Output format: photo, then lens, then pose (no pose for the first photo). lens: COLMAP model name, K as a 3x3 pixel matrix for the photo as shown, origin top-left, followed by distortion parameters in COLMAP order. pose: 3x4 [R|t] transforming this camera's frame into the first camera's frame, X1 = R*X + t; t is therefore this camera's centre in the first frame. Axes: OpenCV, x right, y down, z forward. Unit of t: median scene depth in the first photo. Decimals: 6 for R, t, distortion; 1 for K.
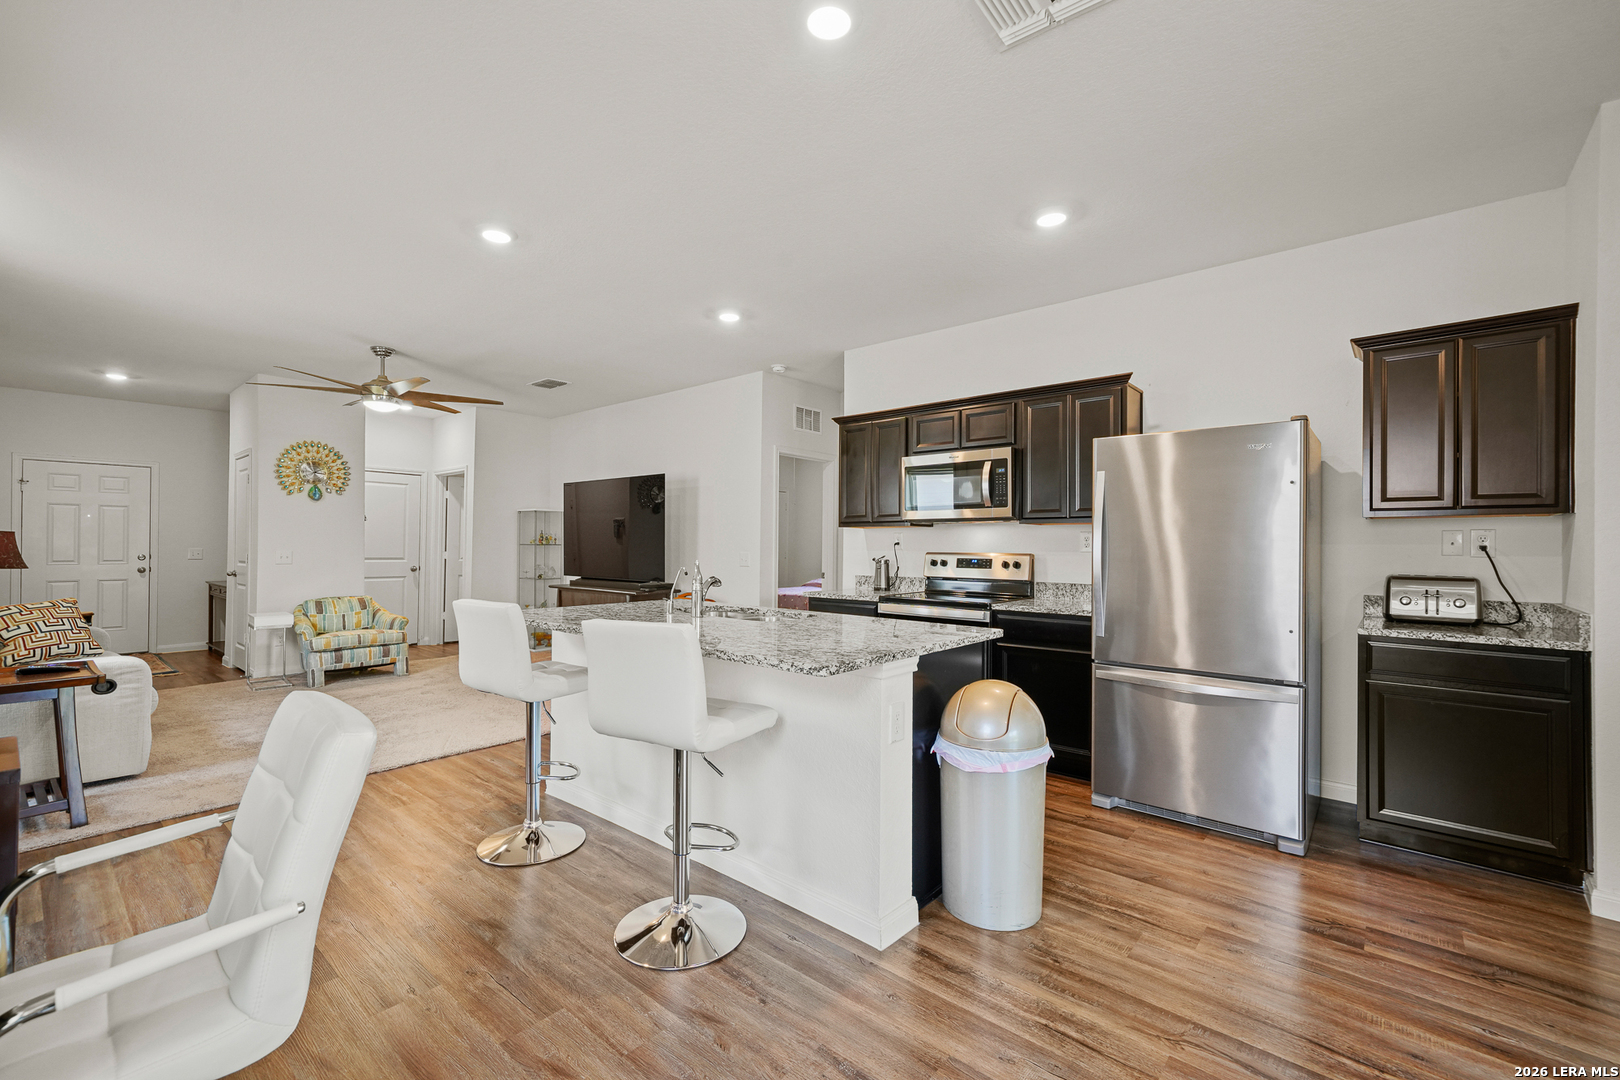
lens RADIAL K [[686.0, 0, 810.6], [0, 686.0, 542.7], [0, 0, 1]] dist [0.001711, 0.000600]
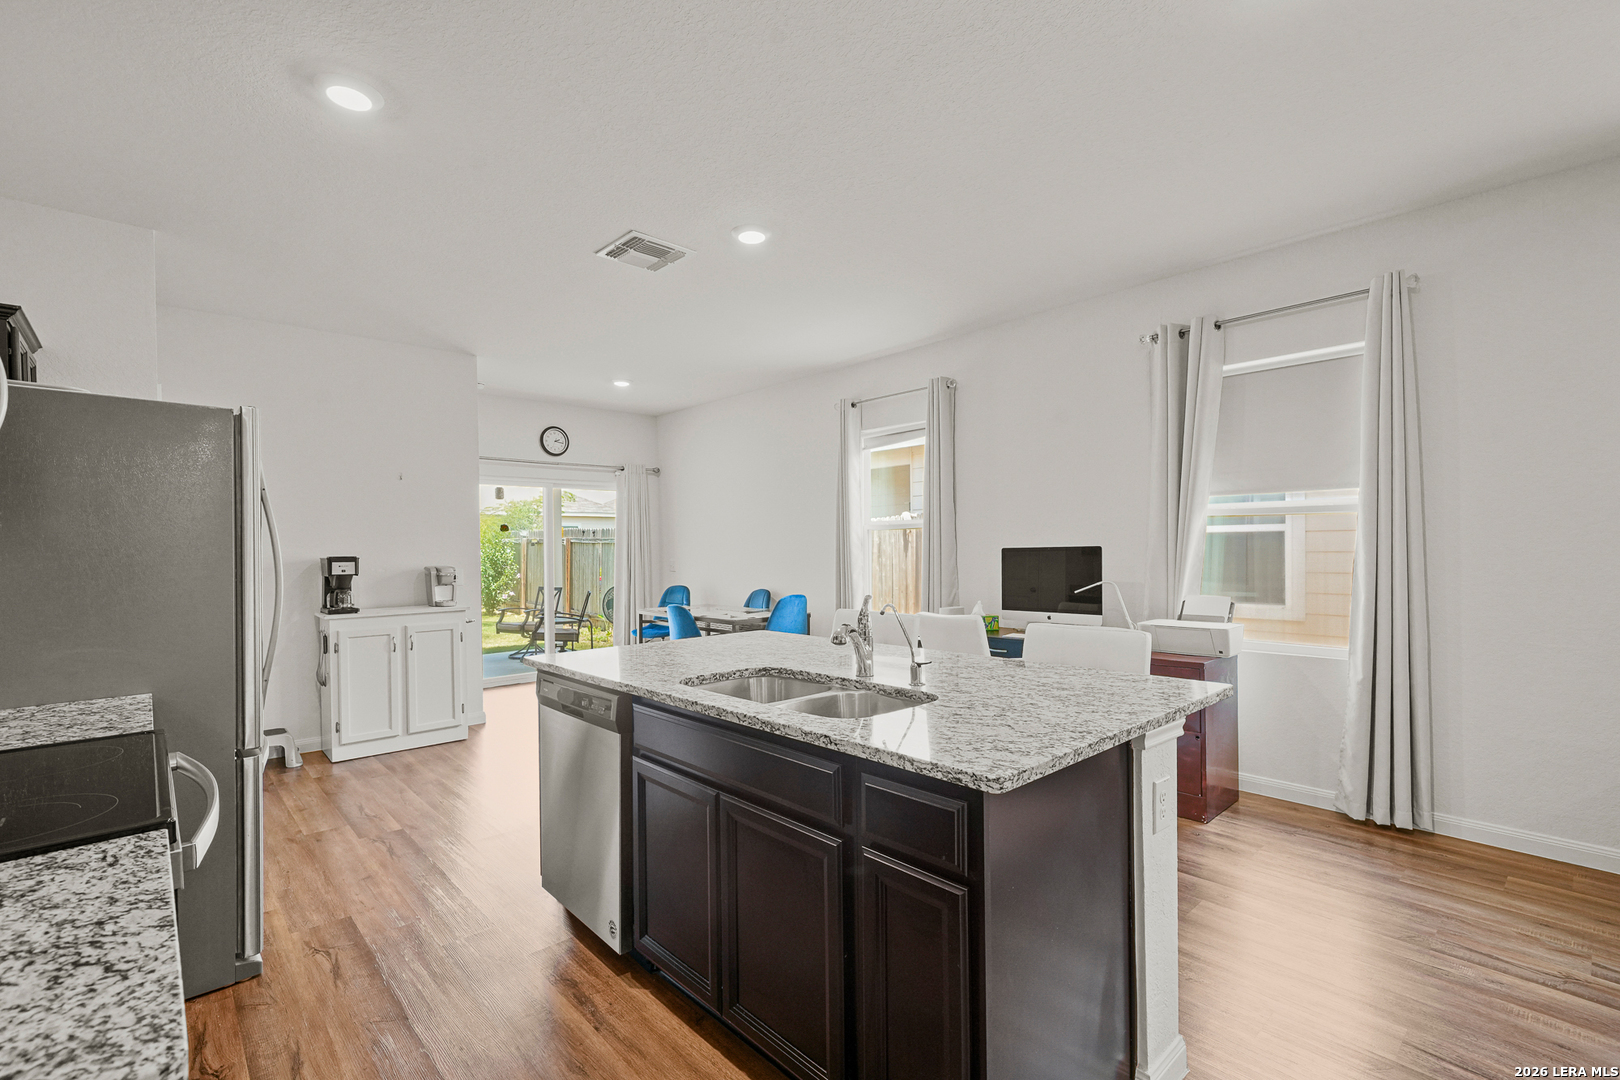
lens RADIAL K [[729.4, 0, 803.8], [0, 729.4, 545.2], [0, 0, 1]] dist [-0.001497, 0.006390]
pose [[-0.992329, 0.006664, 0.123444, -0.102864], [0.006190, 0.999972, -0.004225, -0.008634], [-0.123469, -0.003428, -0.992343, 0.904511]]
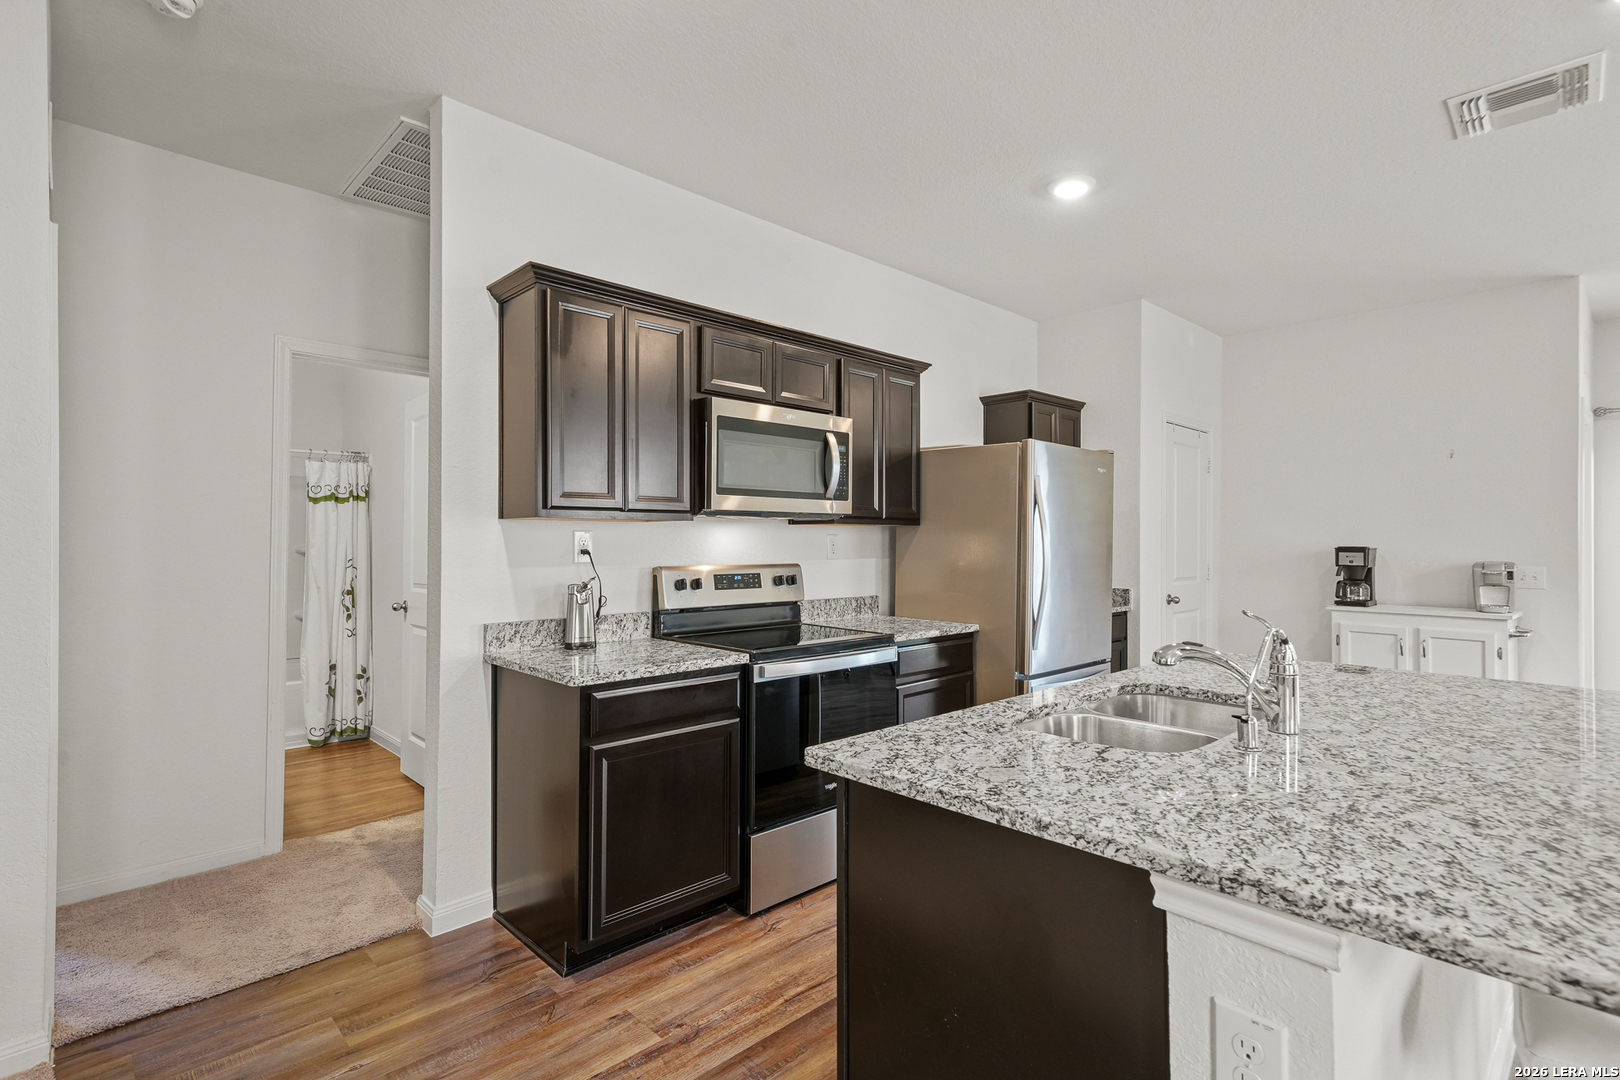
lens RADIAL K [[784.7, 0, 809.1], [0, 784.7, 533.9], [0, 0, 1]] dist [0.012275, -0.000738]
pose [[0.093725, 0.001655, 0.995597, -0.377873], [-0.008333, 0.999965, -0.000878, -0.010776], [-0.995563, -0.008214, 0.093736, 0.667914]]
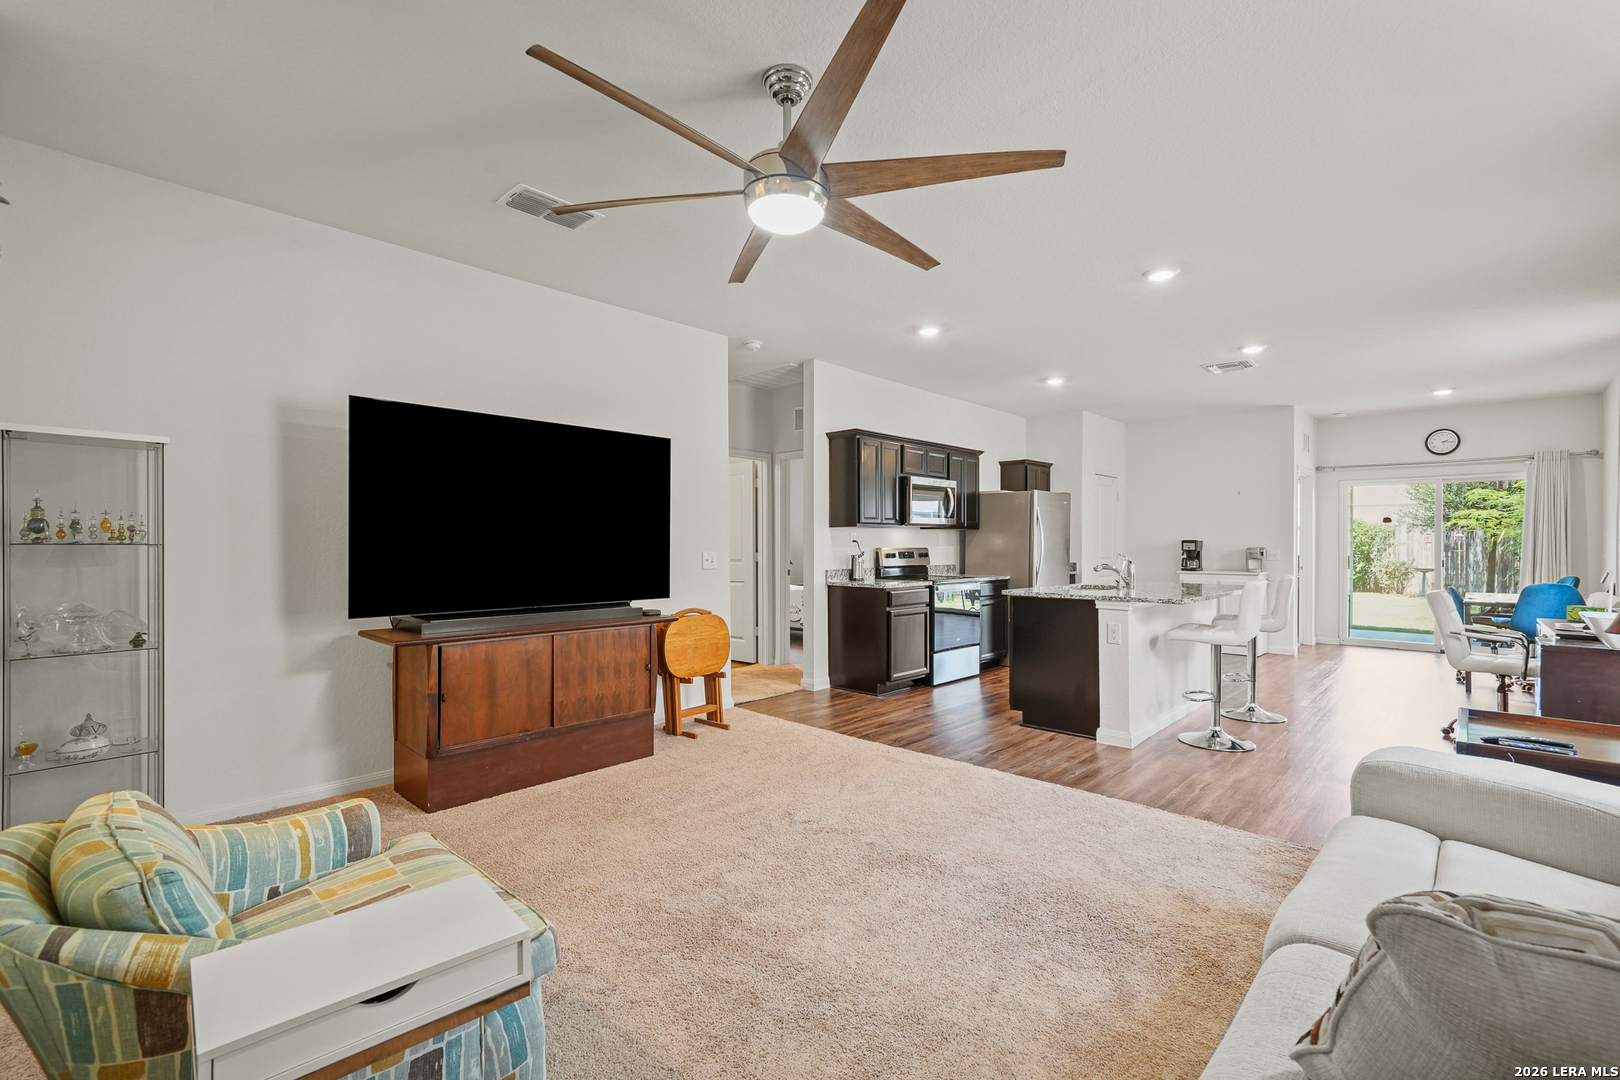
lens RADIAL K [[716.8, 0, 810.0], [0, 716.8, 540.0], [0, 0, 1]] dist [0.015246, 0.000398]
pose [[0.041204, -0.002079, 0.999149, -0.974493], [-0.005470, 0.999982, 0.002307, -0.002363], [-0.999136, -0.005560, 0.041192, 0.880691]]
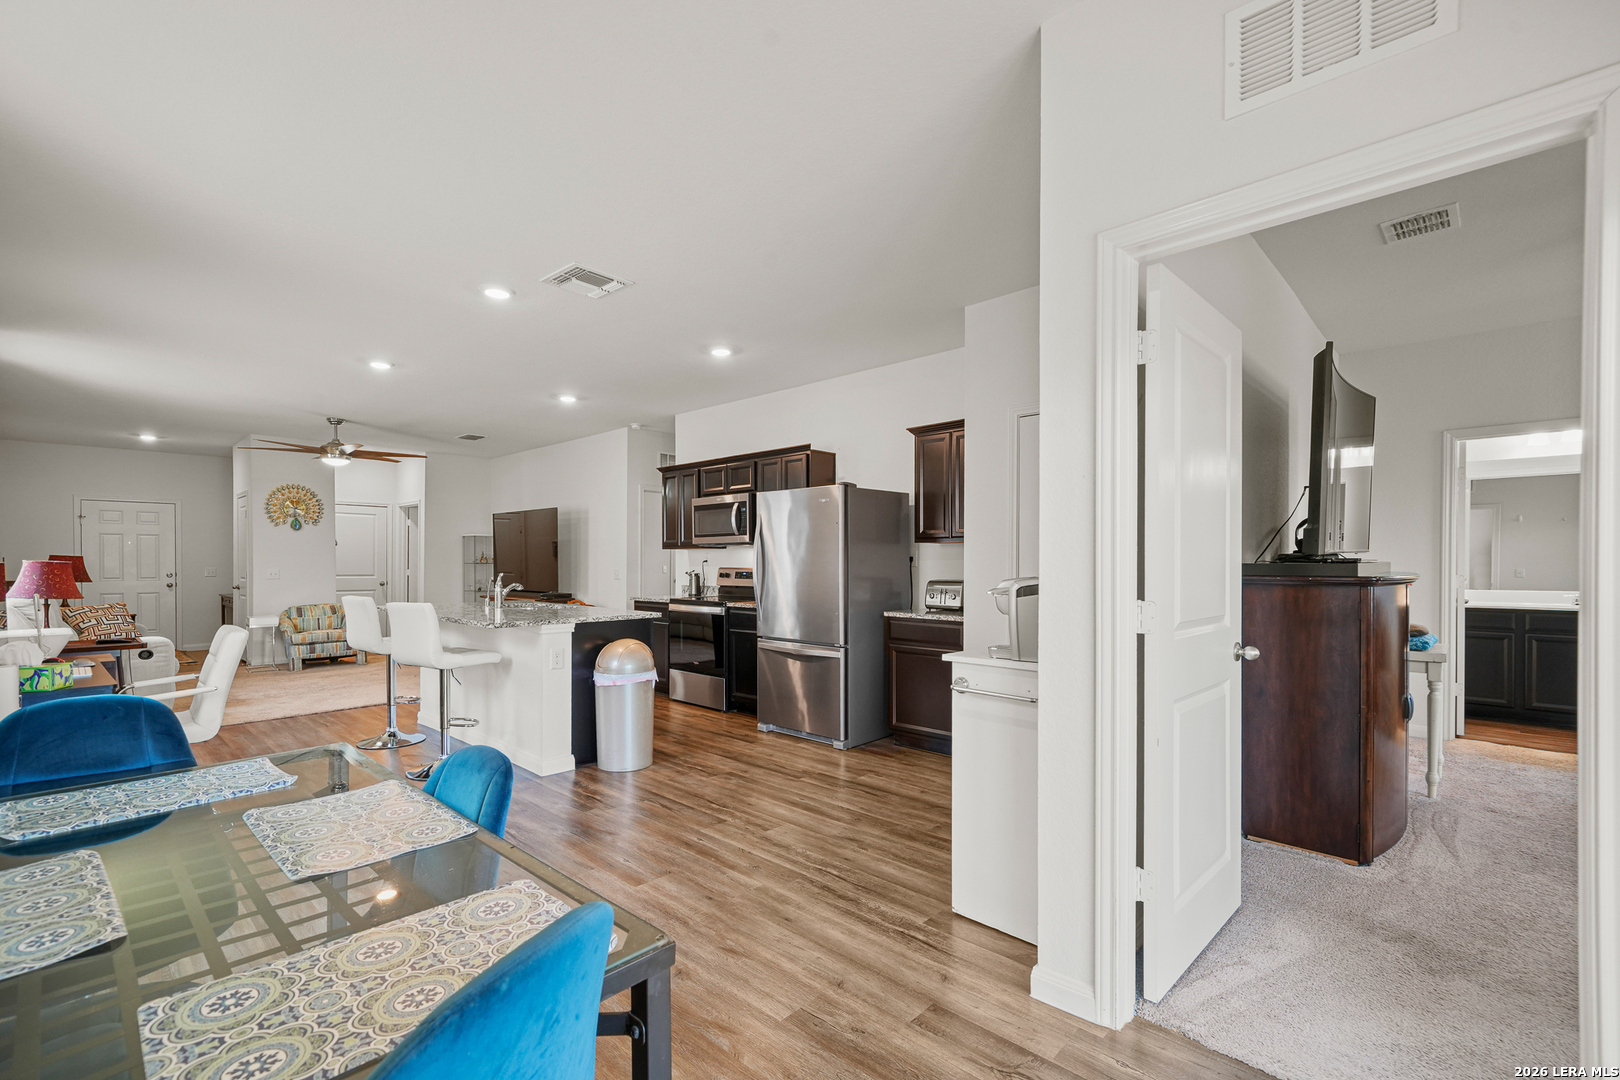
lens RADIAL K [[716.4, 0, 805.6], [0, 716.4, 571.5], [0, 0, 1]] dist [0.001148, -0.000203]
pose [[0.998805, -0.004858, -0.048635, 0.333997], [0.005633, 0.999859, 0.015797, 0.000578], [0.048551, -0.016052, 0.998692, -0.334506]]
